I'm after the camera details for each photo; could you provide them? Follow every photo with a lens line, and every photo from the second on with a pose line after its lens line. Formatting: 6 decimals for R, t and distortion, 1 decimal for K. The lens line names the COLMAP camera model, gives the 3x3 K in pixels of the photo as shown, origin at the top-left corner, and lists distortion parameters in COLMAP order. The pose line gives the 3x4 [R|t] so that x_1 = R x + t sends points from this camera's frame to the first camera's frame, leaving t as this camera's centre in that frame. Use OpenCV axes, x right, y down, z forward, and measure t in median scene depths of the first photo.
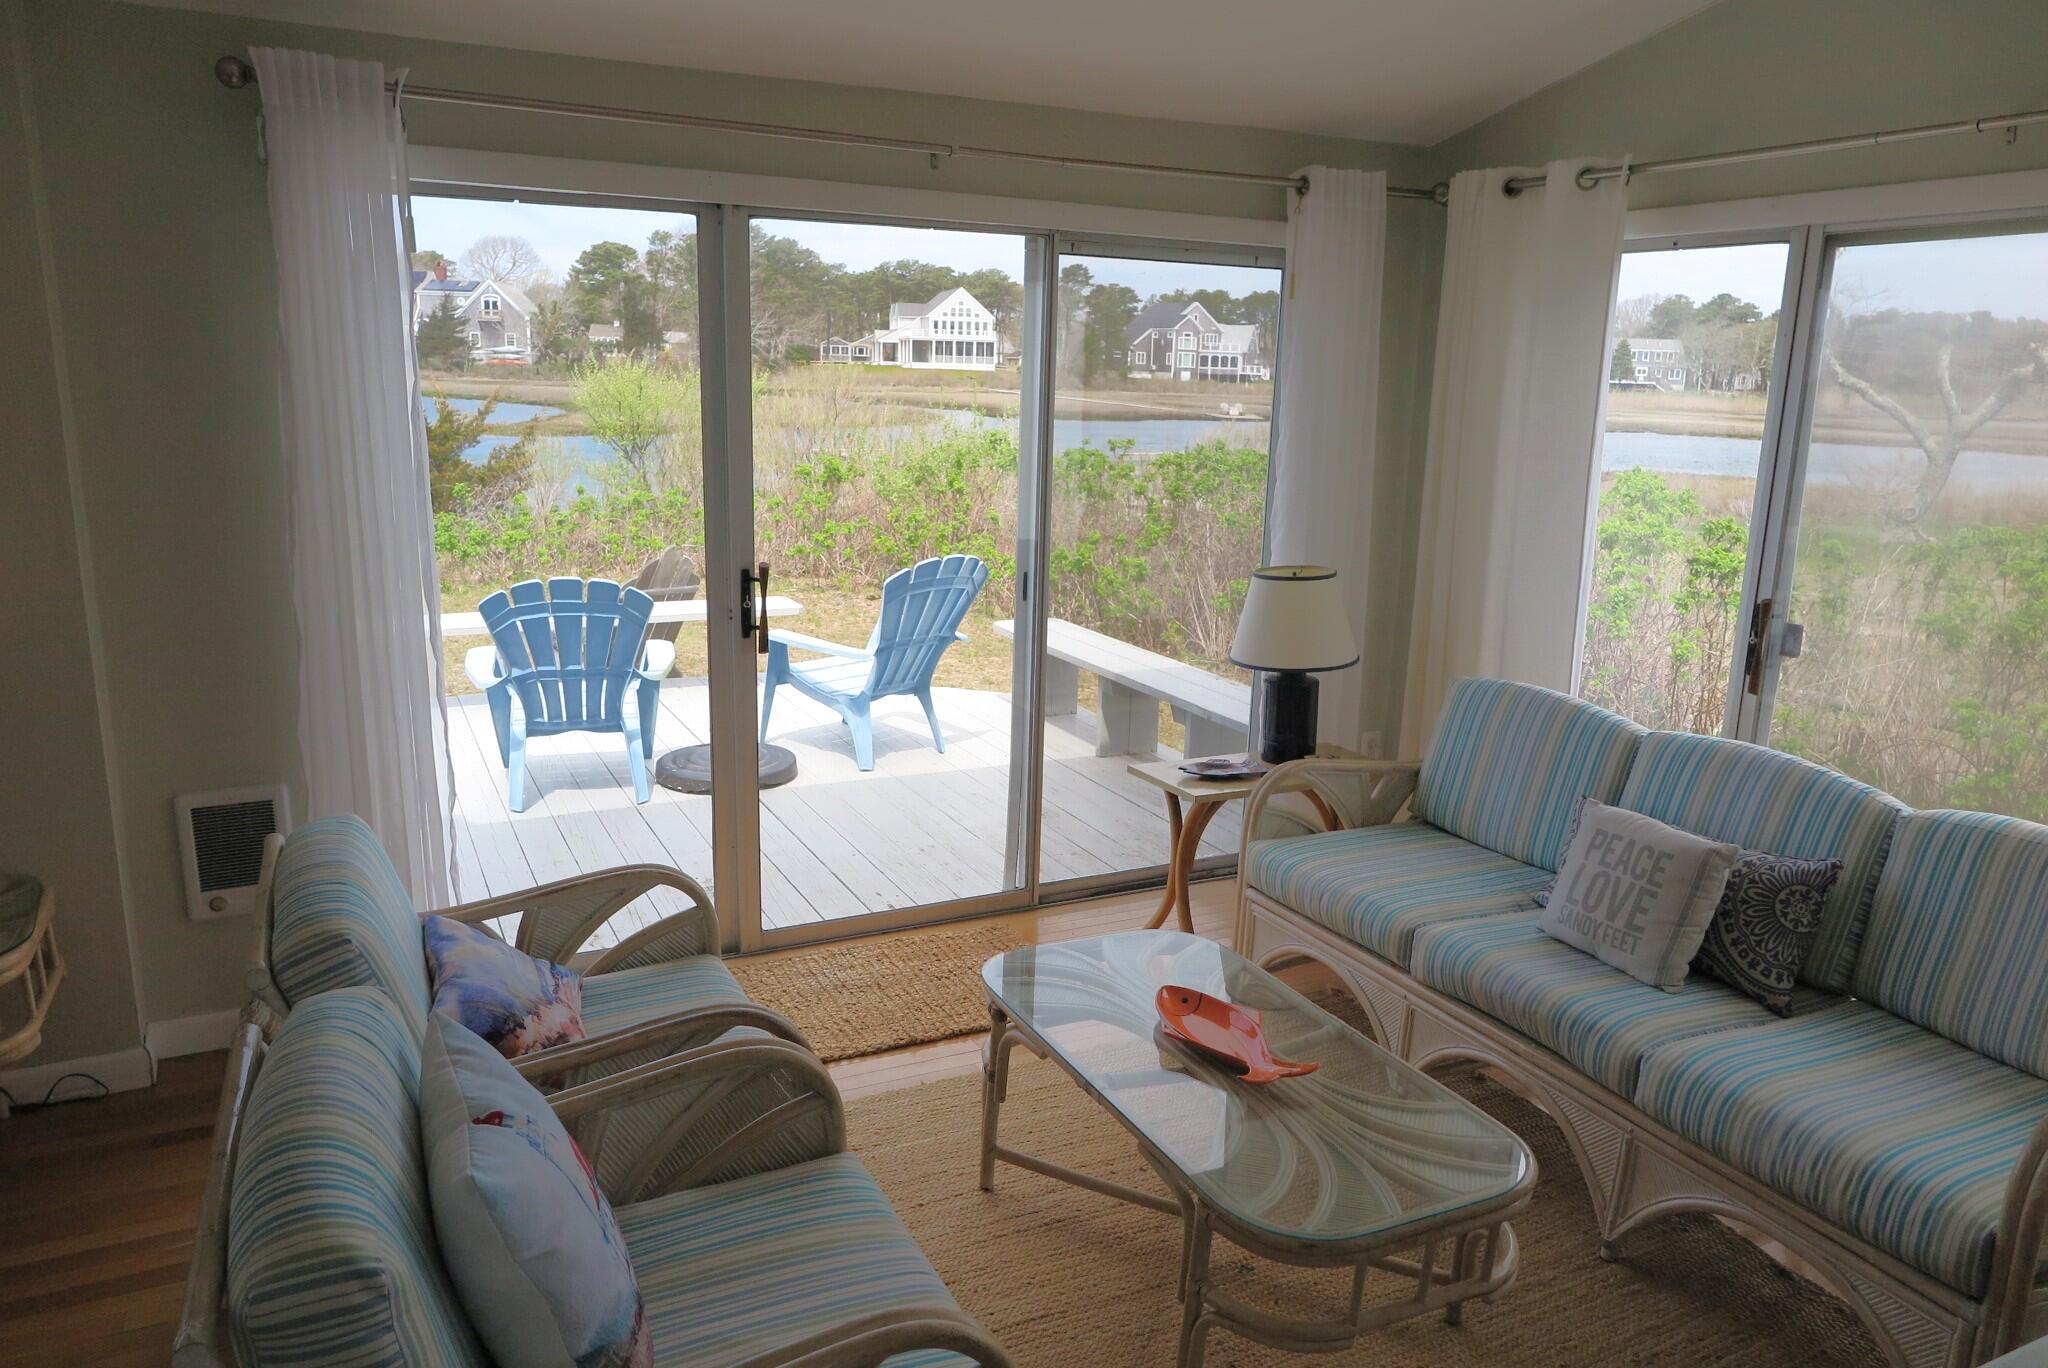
lens RADIAL K [[1408.0, 0, 1023.3], [0, 1408.0, 690.1], [0, 0, 1]] dist [-0.012308, 0.007627]
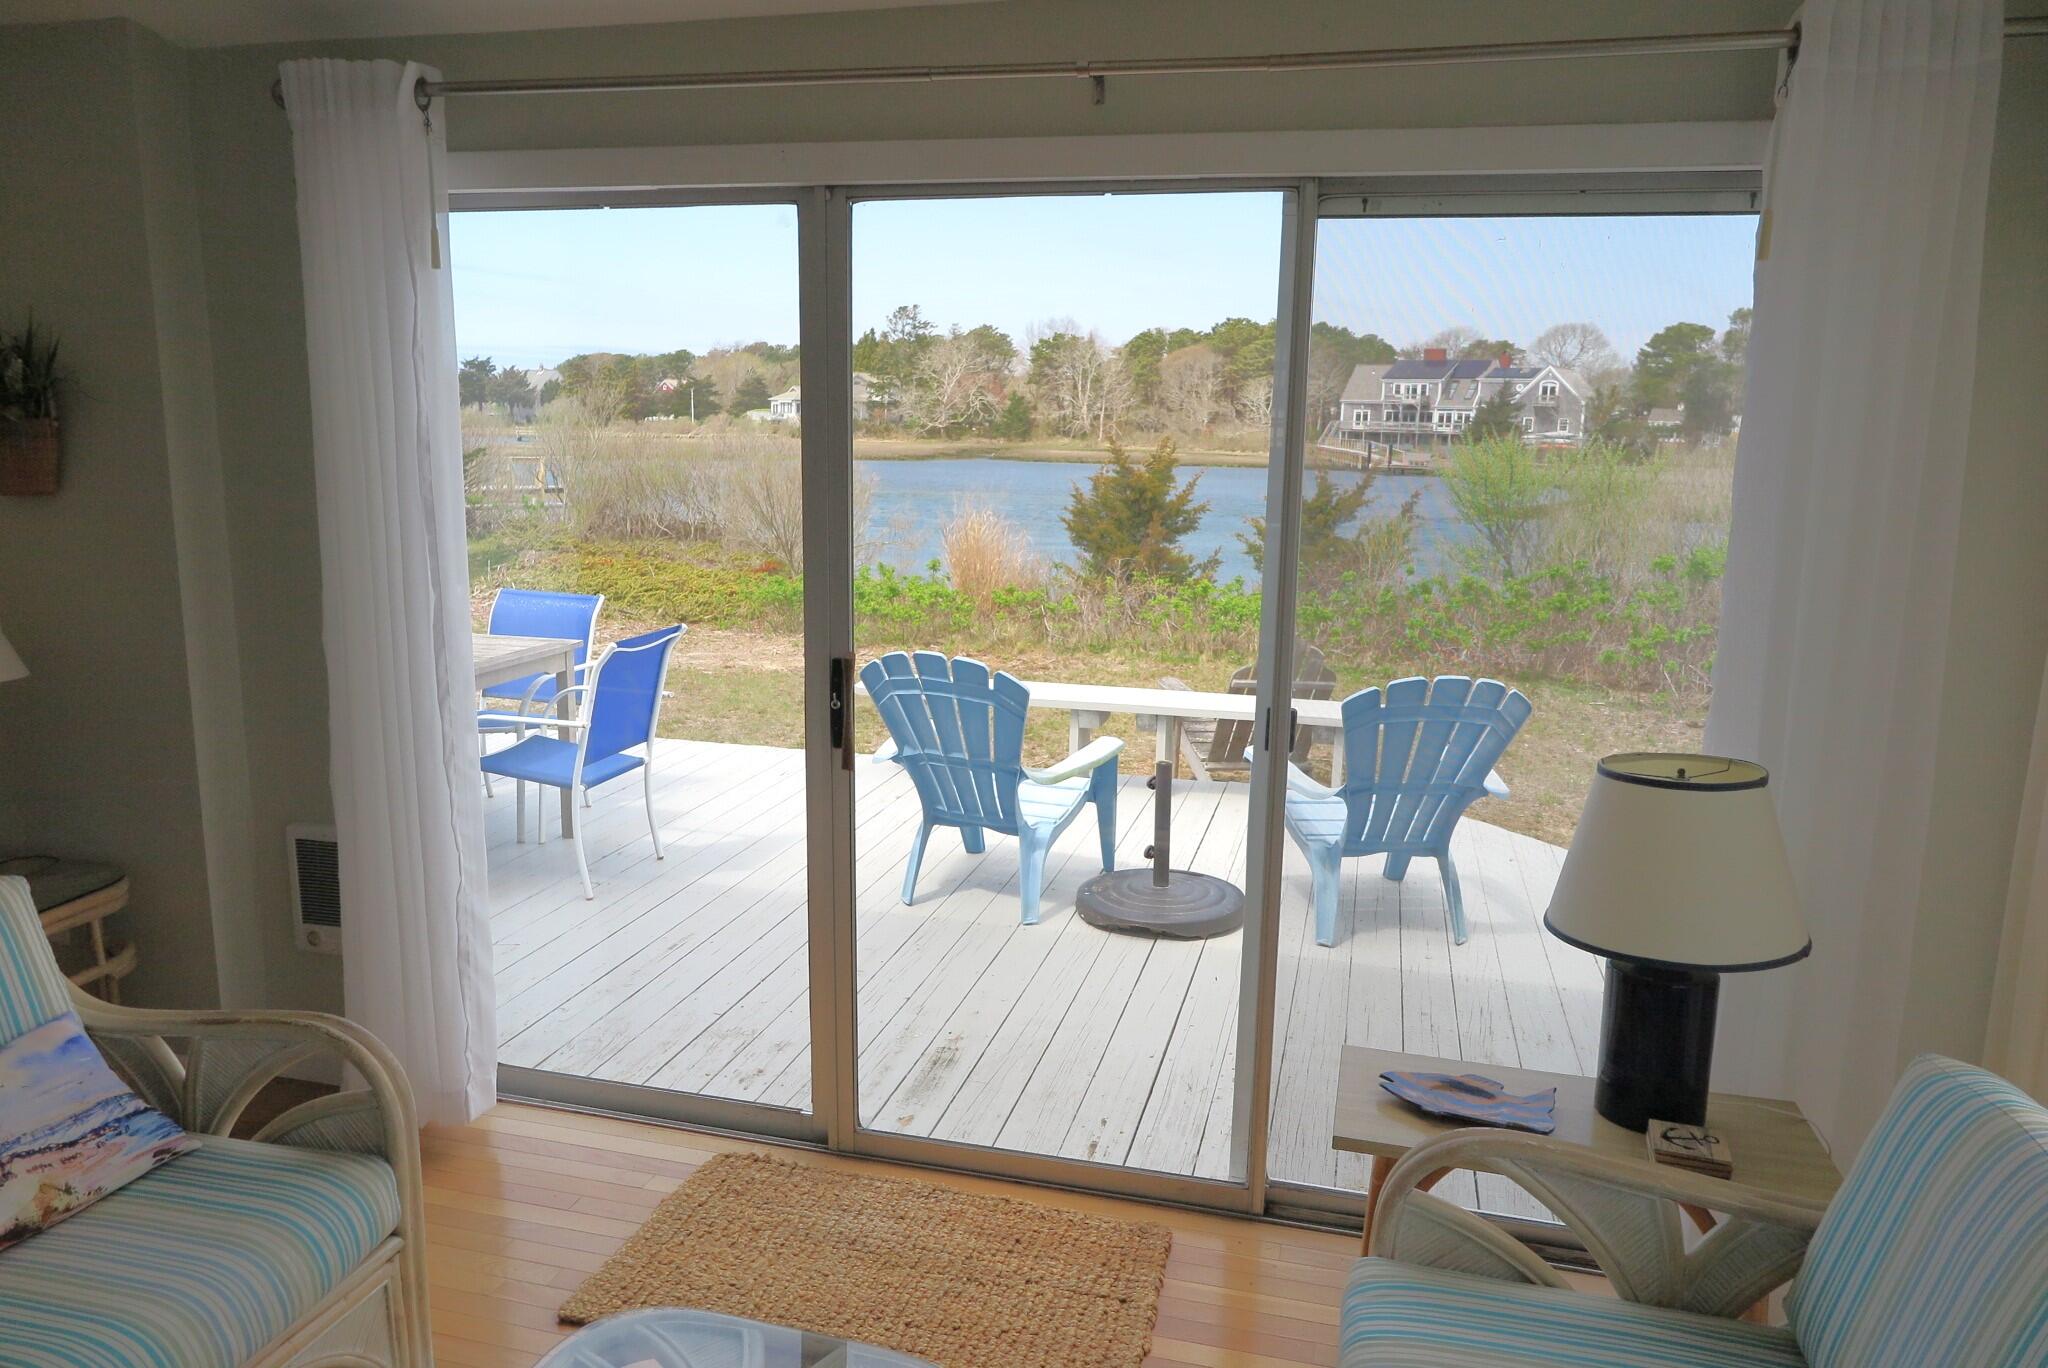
lens RADIAL K [[1408.0, 0, 1023.3], [0, 1408.0, 690.1], [0, 0, 1]] dist [-0.012308, 0.007627]
pose [[0.756028, 0.113571, -0.644611, 0.320003], [-0.151197, 0.988499, -0.003171, -0.069775], [0.636836, 0.099861, 0.764505, 0.407799]]
